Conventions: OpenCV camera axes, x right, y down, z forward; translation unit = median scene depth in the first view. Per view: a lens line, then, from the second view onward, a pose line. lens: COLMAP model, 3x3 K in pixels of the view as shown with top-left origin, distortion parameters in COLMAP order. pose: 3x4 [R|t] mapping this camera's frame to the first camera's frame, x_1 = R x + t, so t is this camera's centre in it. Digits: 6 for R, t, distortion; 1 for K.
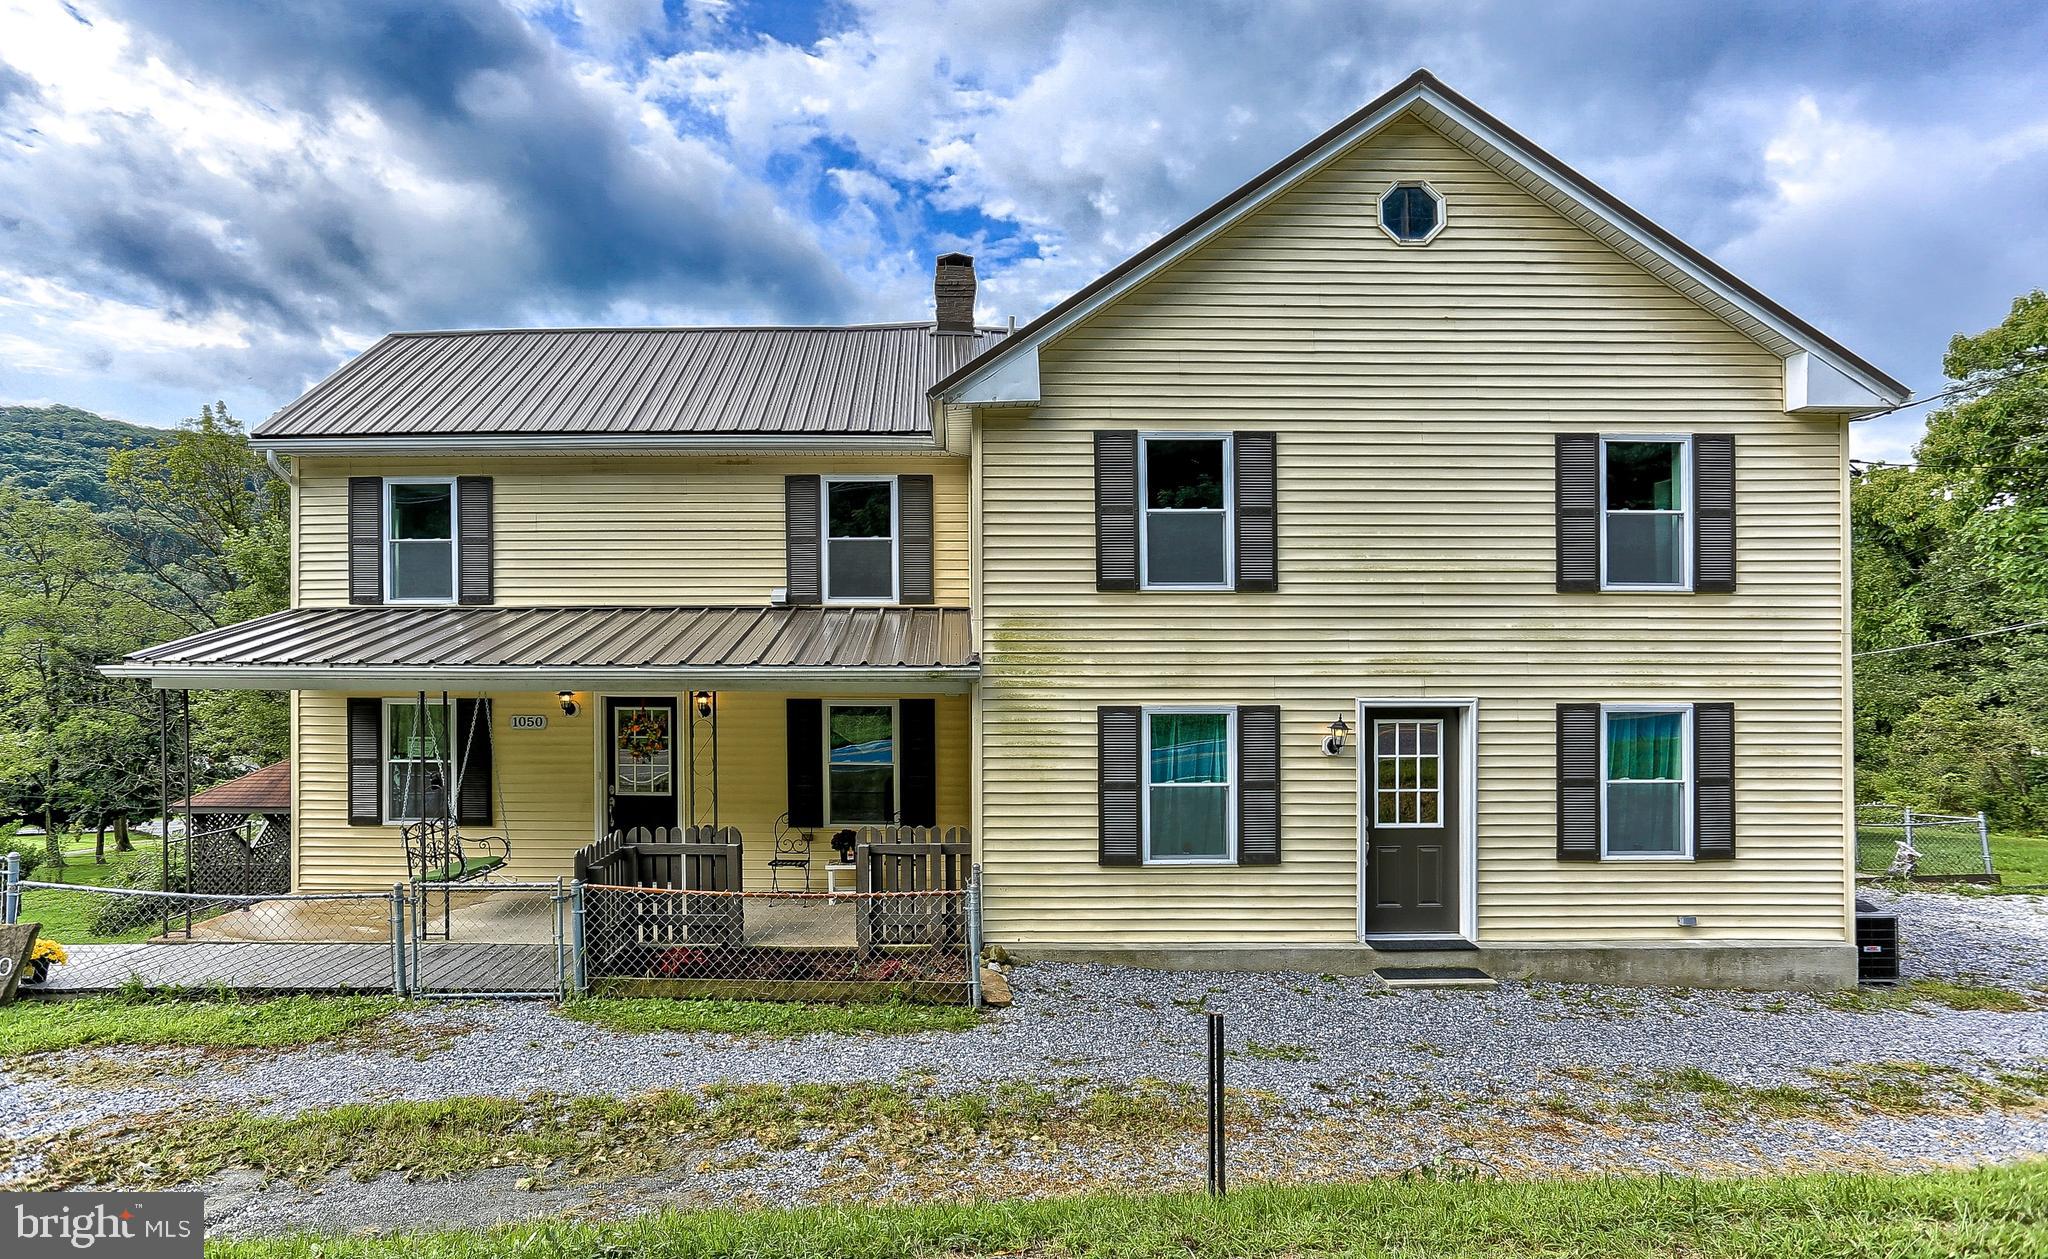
lens RADIAL K [[1042.0, 0, 950.7], [0, 1042.0, 633.0], [0, 0, 1]] dist [-0.033718, 0.033656]
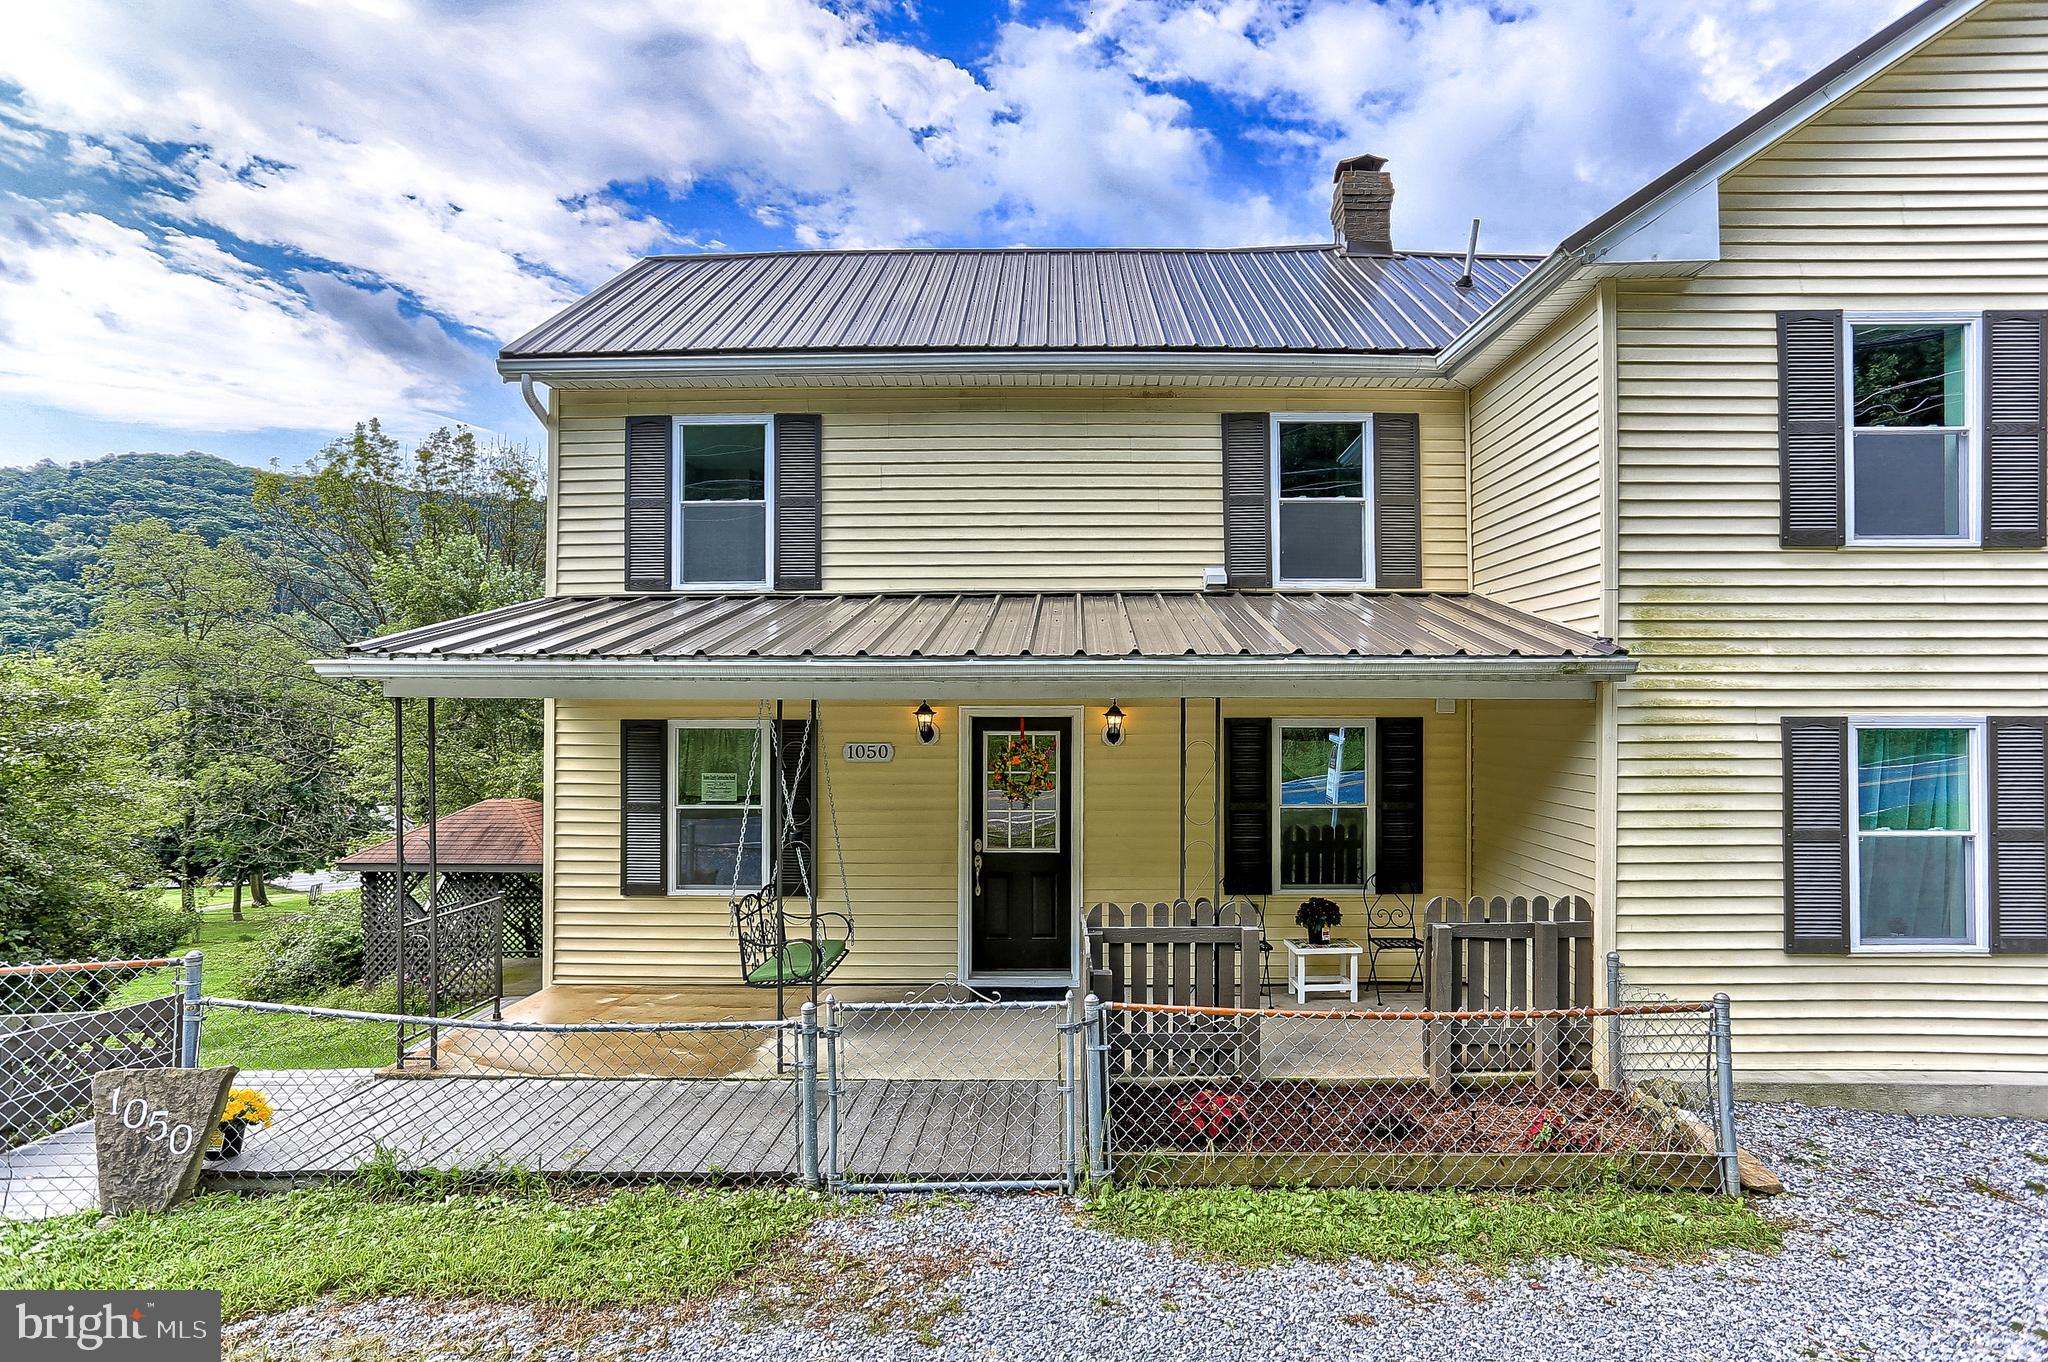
lens RADIAL K [[999.3, 0, 1016.4], [0, 999.3, 667.7], [0, 0, 1]] dist [-0.059709, 0.044958]
pose [[0.999981, -0.004542, -0.004129, -0.356258], [0.004458, 0.999788, -0.020124, 0.048858], [0.004219, 0.020105, 0.999789, 0.360129]]
